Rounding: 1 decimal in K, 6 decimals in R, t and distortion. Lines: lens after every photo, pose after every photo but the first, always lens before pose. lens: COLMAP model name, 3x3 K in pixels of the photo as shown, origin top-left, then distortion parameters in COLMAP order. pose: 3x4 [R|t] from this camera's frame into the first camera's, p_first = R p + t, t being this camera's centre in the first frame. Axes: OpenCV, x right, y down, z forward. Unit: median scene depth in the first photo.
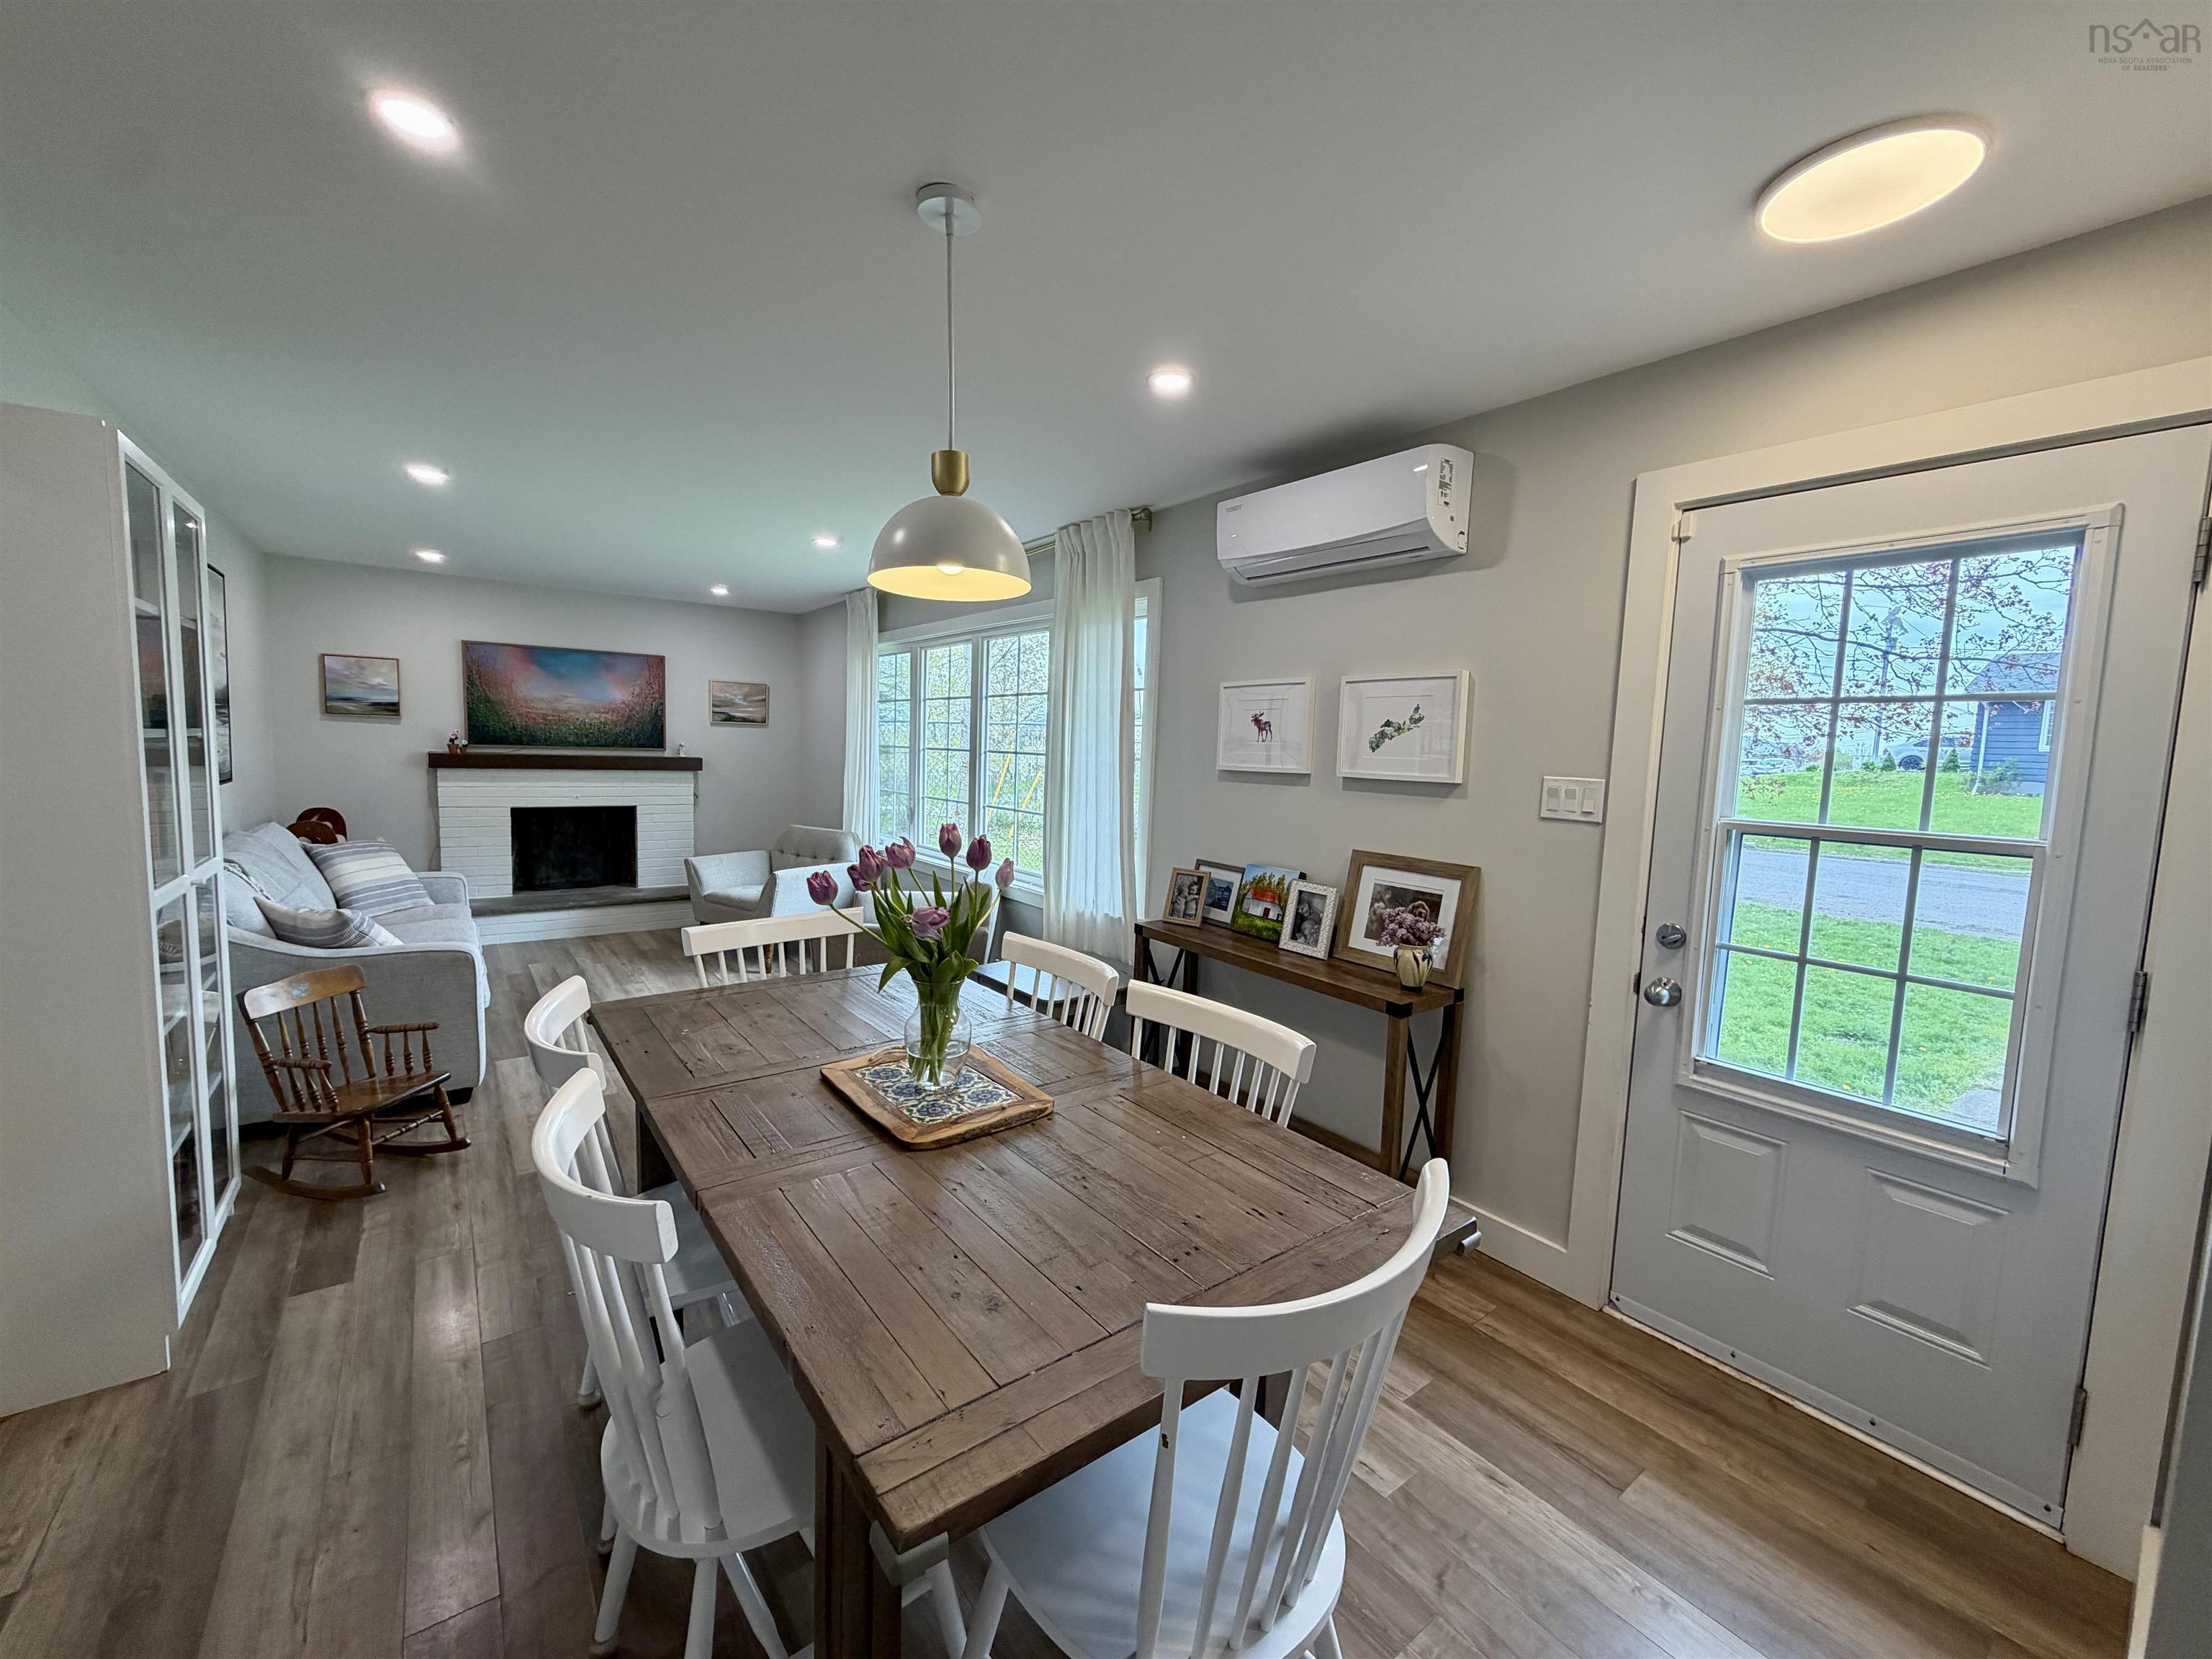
lens RADIAL K [[887.0, 0, 1105.1], [0, 887.0, 832.3], [0, 0, 1]] dist [0.000627, -0.000017]
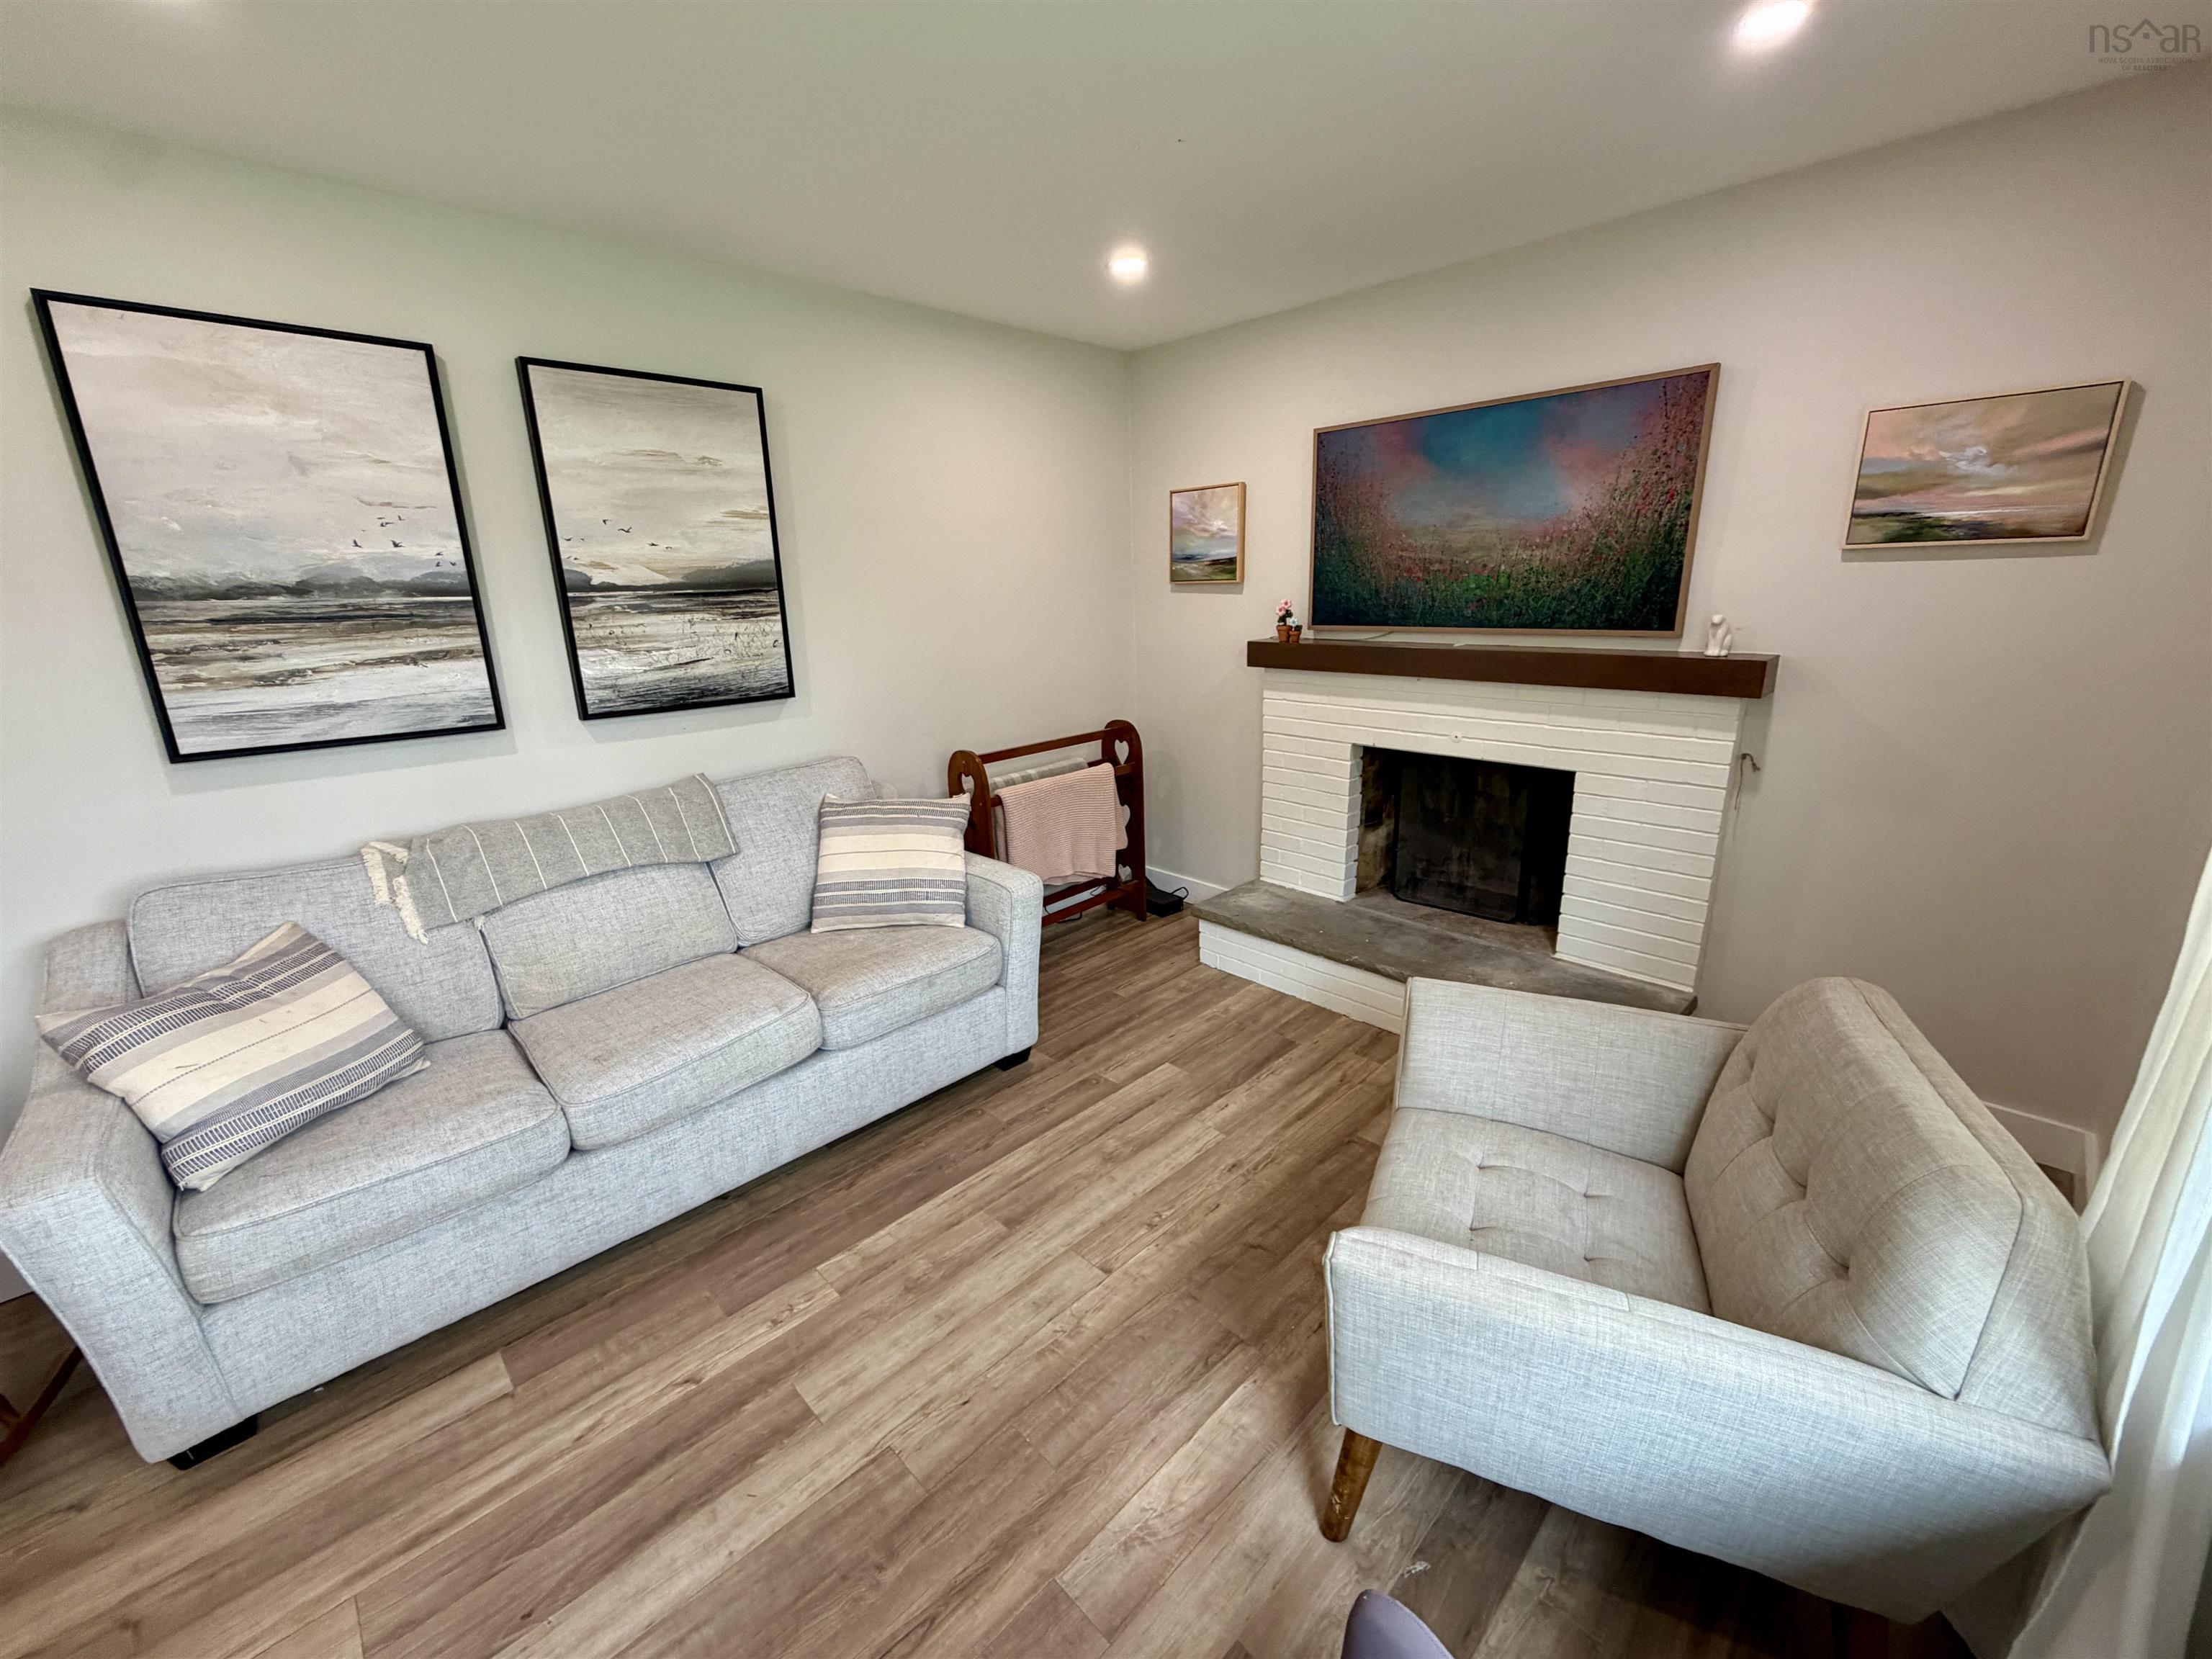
lens RADIAL K [[887.0, 0, 1095.5], [0, 887.0, 827.2], [0, 0, 1]] dist [0.000627, -0.000017]
pose [[0.125151, 0.230091, -0.965088, -0.170528], [-0.065998, 0.972512, 0.223303, -0.096748], [0.989940, 0.035747, 0.136897, 0.840251]]
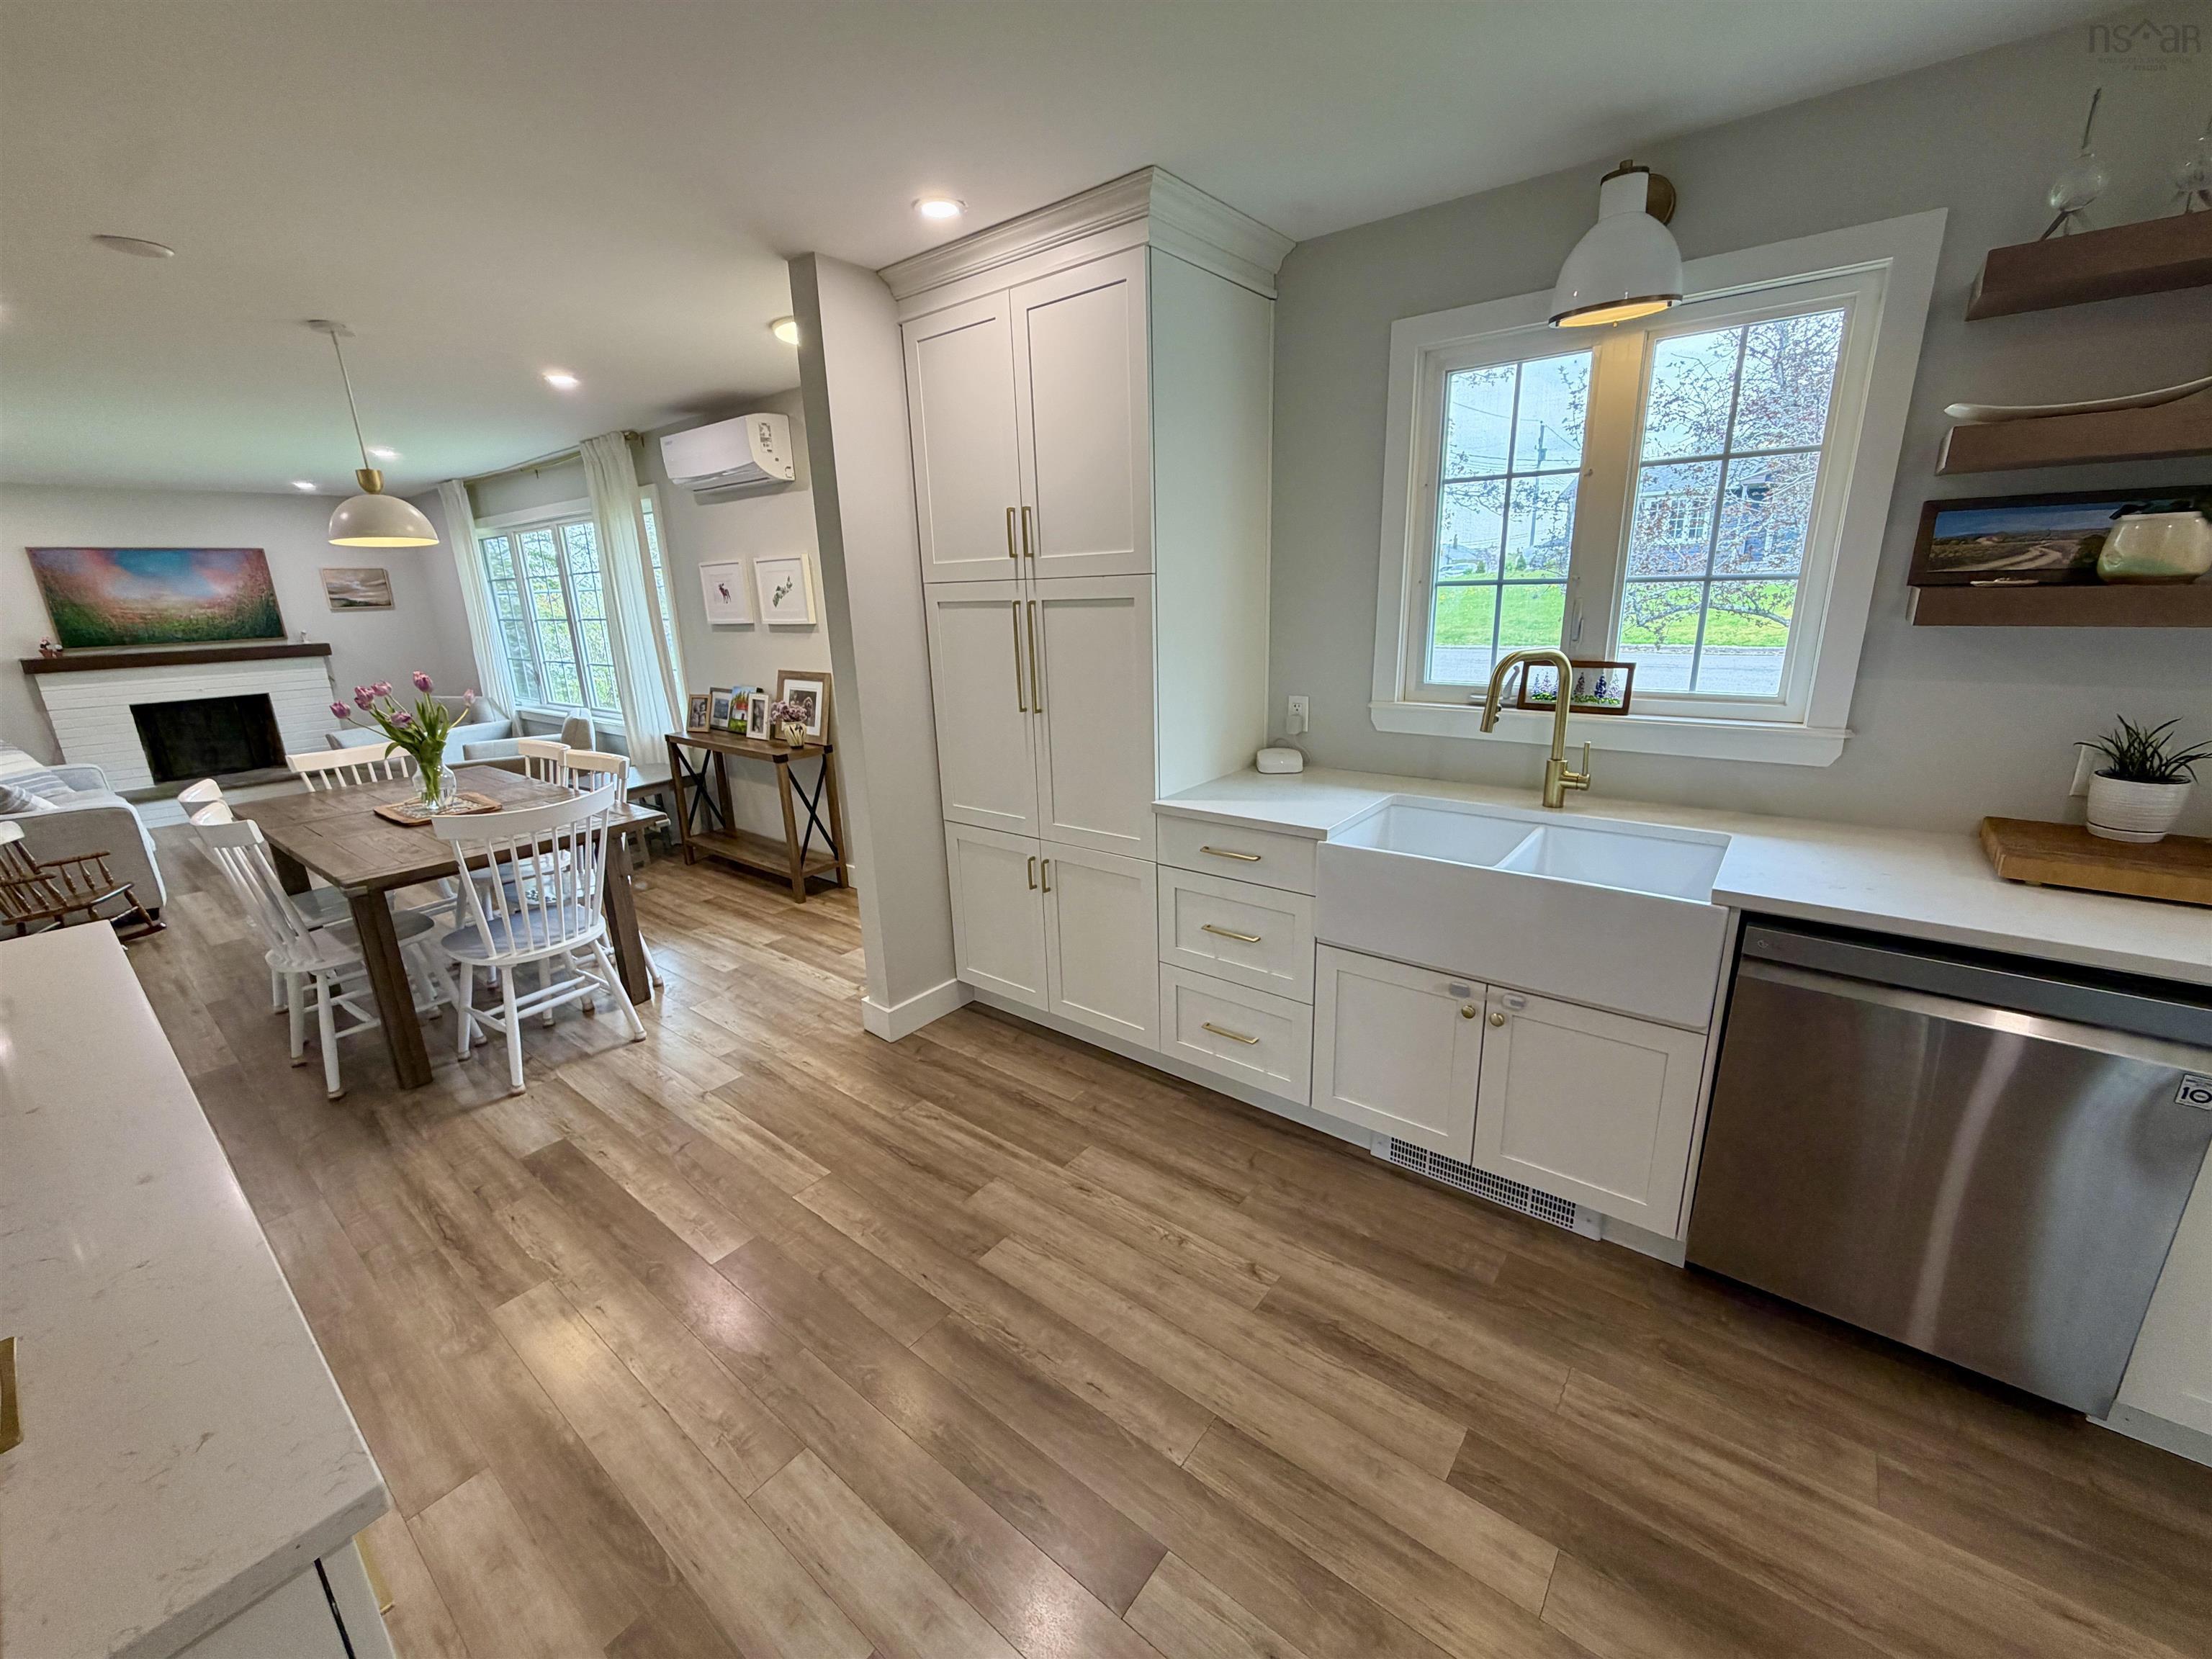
lens RADIAL K [[887.0, 0, 1108.3], [0, 887.0, 830.4], [0, 0, 1]] dist [0.000627, -0.000017]
pose [[0.966306, -0.129596, 0.222392, 0.237570], [0.089282, 0.979118, 0.182636, 0.032702], [-0.241417, -0.156626, 0.957698, -0.371471]]
